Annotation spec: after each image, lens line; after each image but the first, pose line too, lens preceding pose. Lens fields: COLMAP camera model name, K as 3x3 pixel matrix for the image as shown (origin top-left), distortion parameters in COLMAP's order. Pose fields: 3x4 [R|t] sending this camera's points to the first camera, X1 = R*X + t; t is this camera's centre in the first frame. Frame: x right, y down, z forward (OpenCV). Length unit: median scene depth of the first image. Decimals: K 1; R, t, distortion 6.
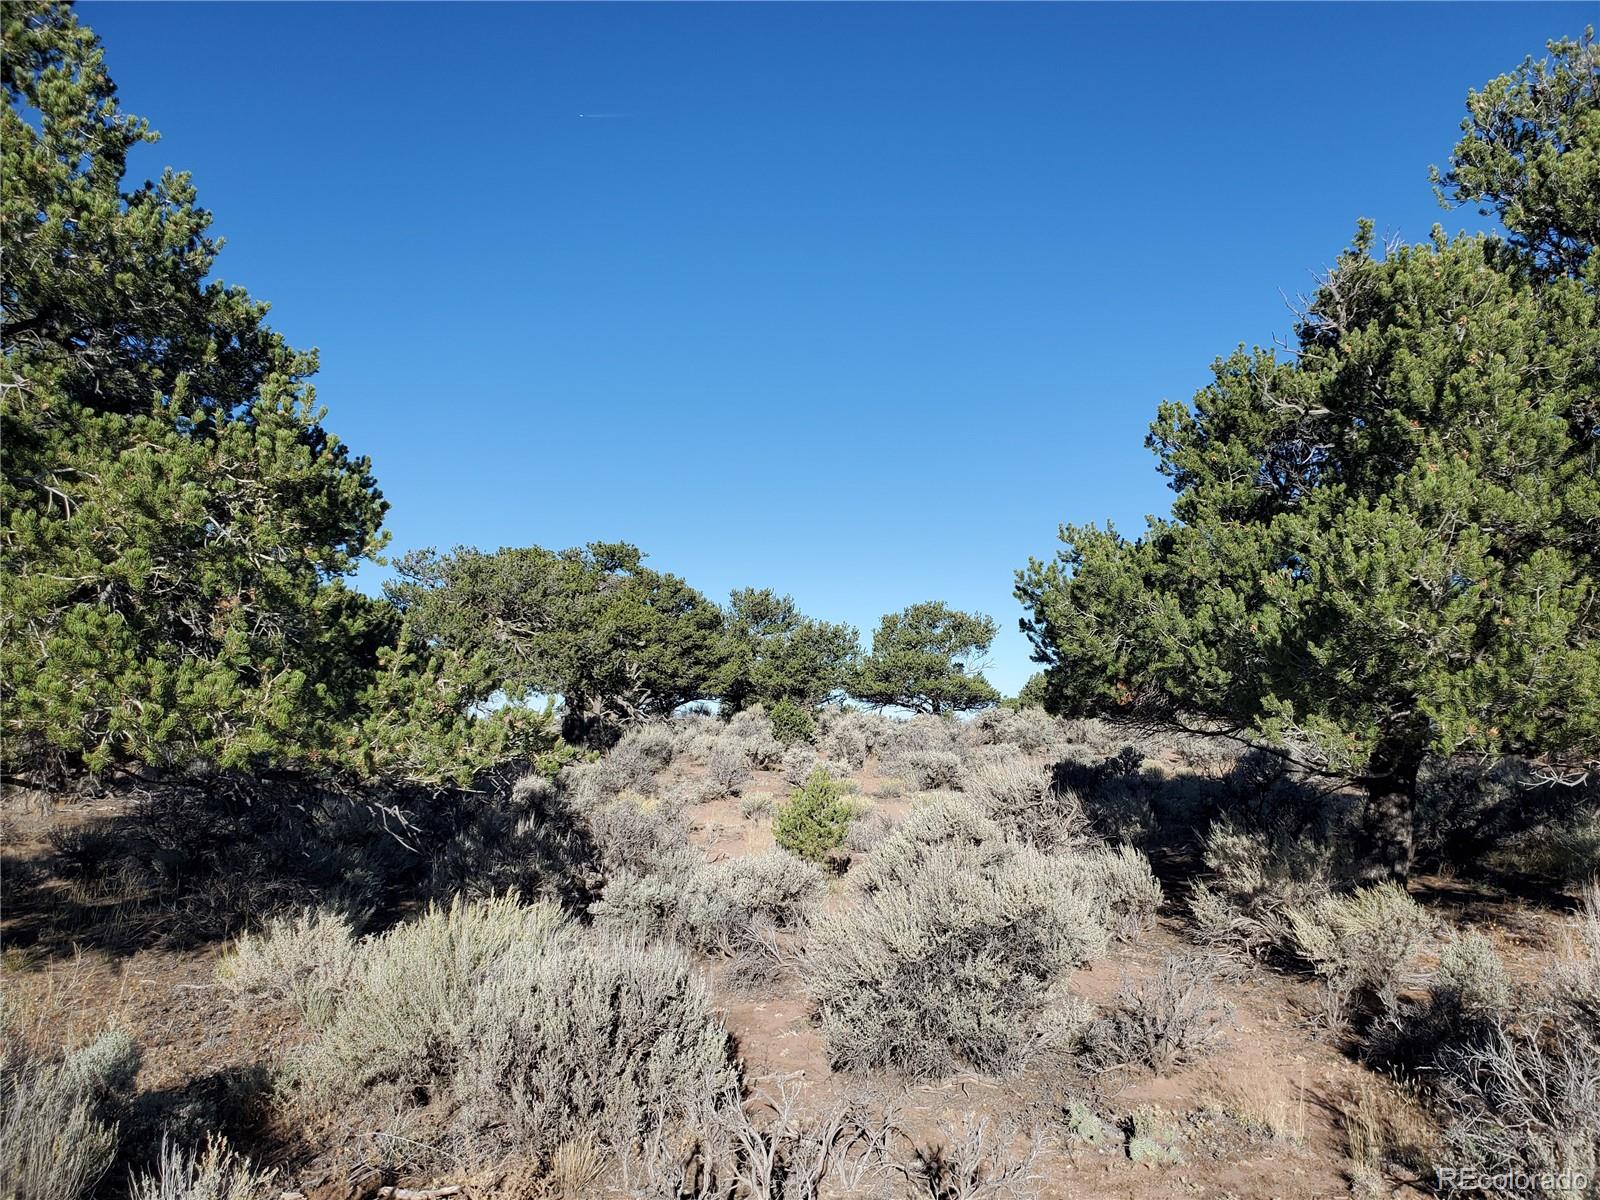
lens RADIAL K [[1240.7, 0, 801.3], [0, 1240.7, 601.2], [0, 0, 1]] dist [0.002878, 0.008962]
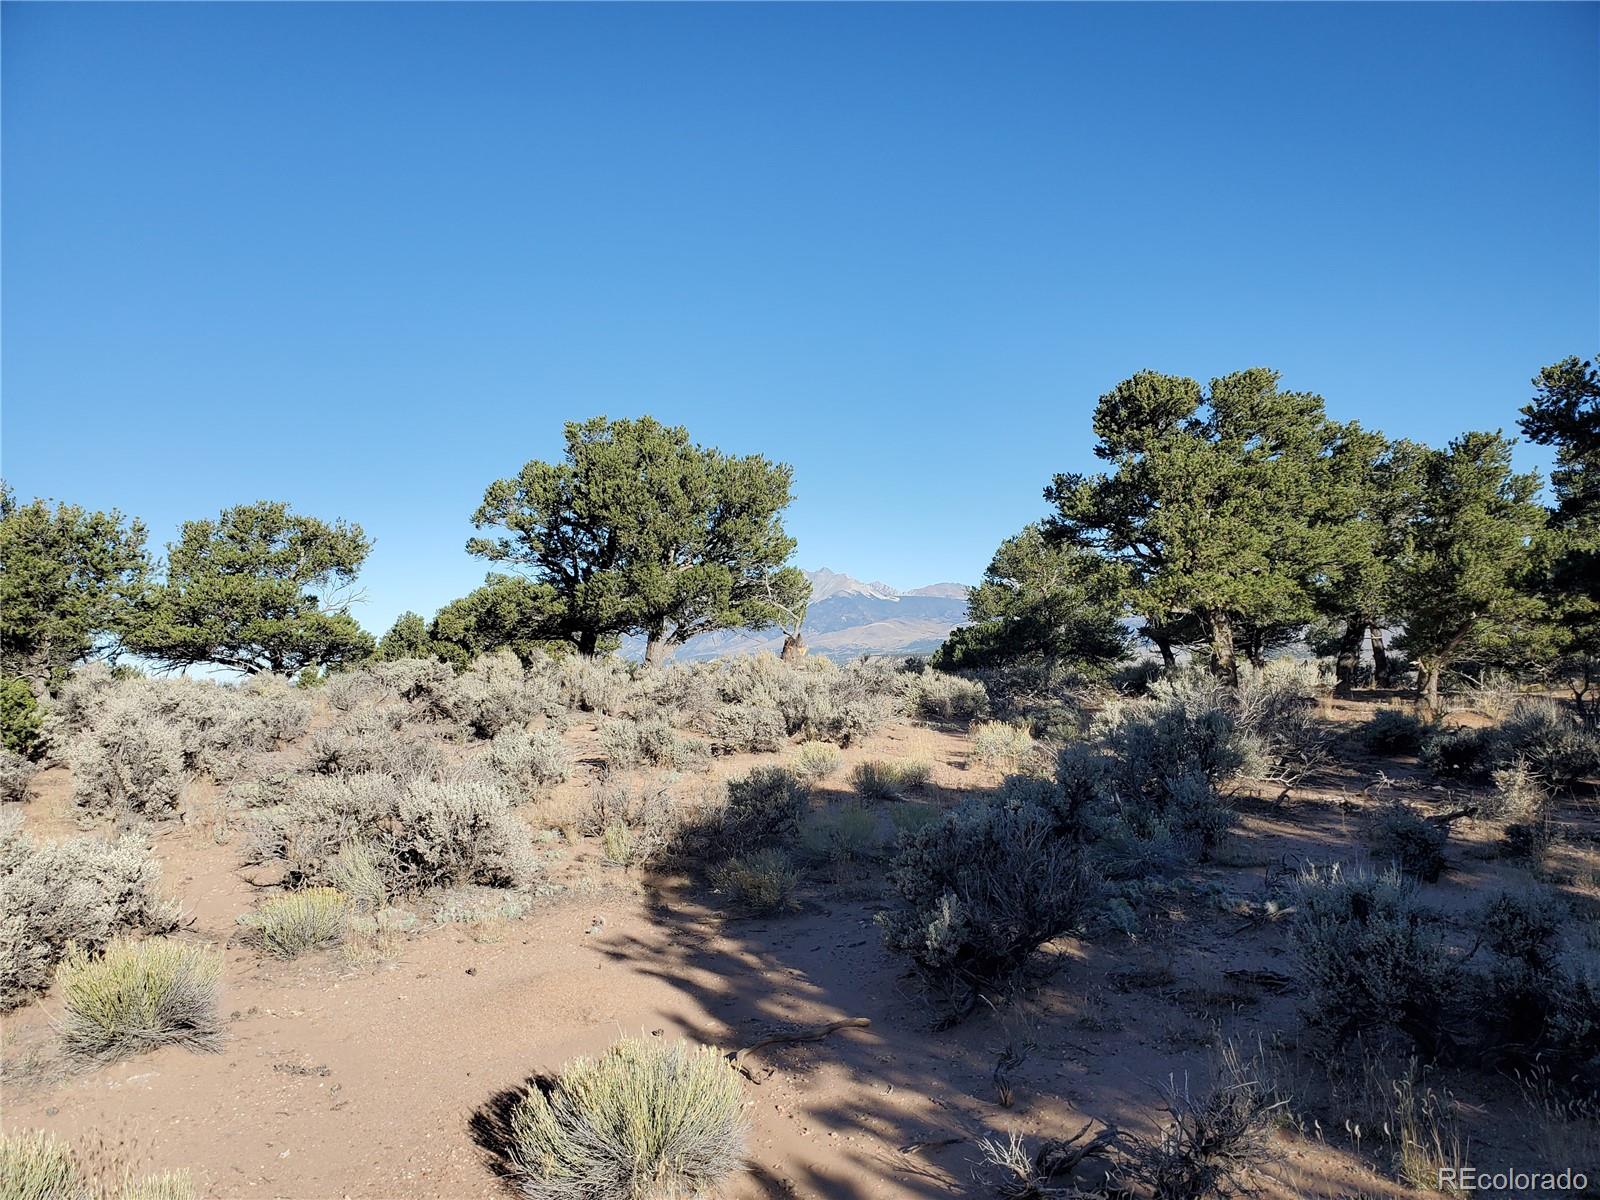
lens RADIAL K [[1240.7, 0, 796.9], [0, 1240.7, 608.9], [0, 0, 1]] dist [0.002878, 0.008962]
pose [[0.858681, -0.020347, 0.512107, 0.009365], [-0.003878, 0.998925, 0.046192, 0.027019], [-0.512497, -0.041650, 0.857679, 0.311121]]
